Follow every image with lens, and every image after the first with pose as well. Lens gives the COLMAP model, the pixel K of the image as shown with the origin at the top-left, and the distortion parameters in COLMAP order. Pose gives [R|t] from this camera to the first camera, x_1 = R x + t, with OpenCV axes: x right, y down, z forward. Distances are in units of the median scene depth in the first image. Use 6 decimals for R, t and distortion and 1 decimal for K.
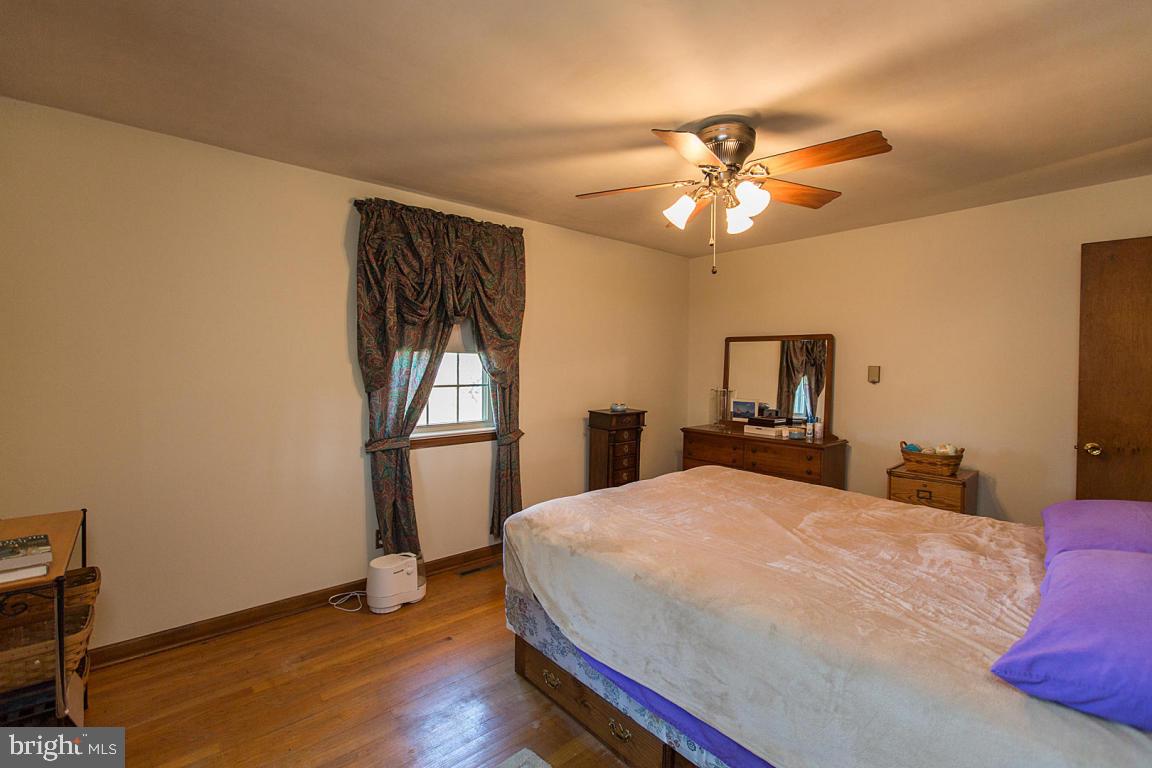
lens RADIAL K [[521.2, 0, 579.8], [0, 521.2, 379.3], [0, 0, 1]] dist [0.002883, -0.002625]
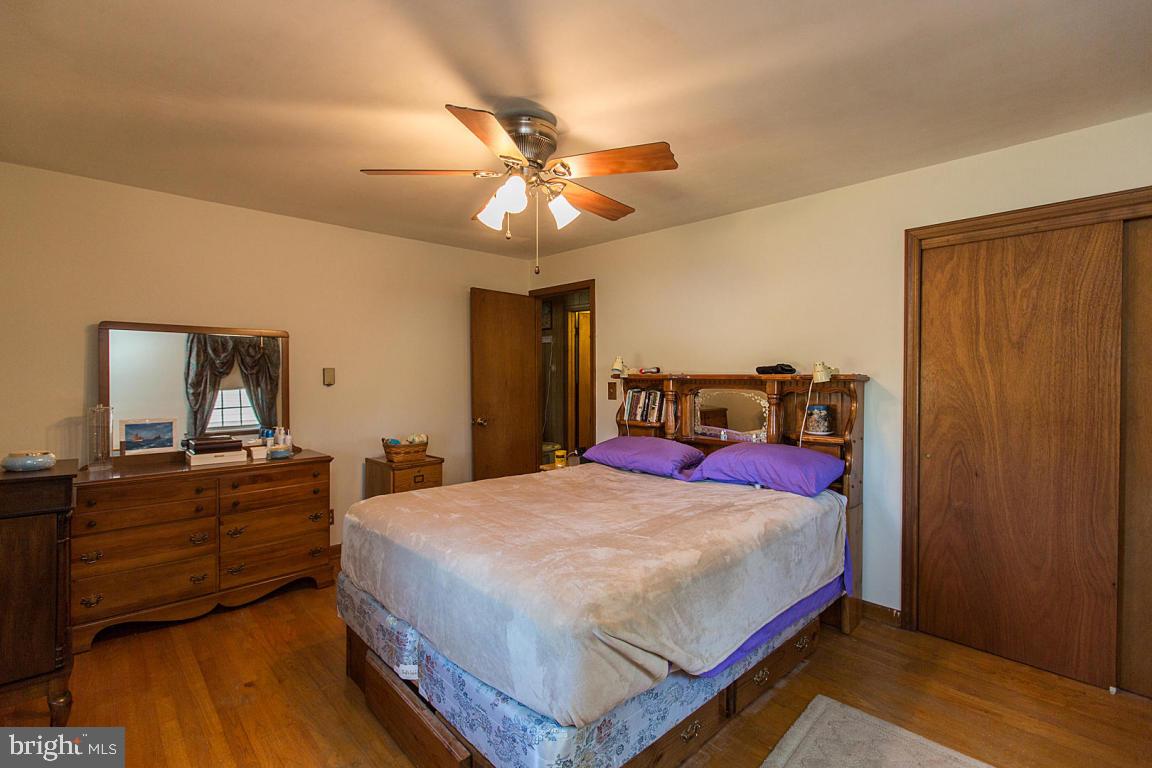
lens RADIAL K [[521.2, 0, 572.7], [0, 521.2, 378.0], [0, 0, 1]] dist [0.002883, -0.002625]
pose [[-0.041586, -0.020133, 0.998932, -0.407170], [0.023370, 0.999504, 0.021117, -0.016779], [-0.998862, 0.024224, -0.041095, 0.562126]]
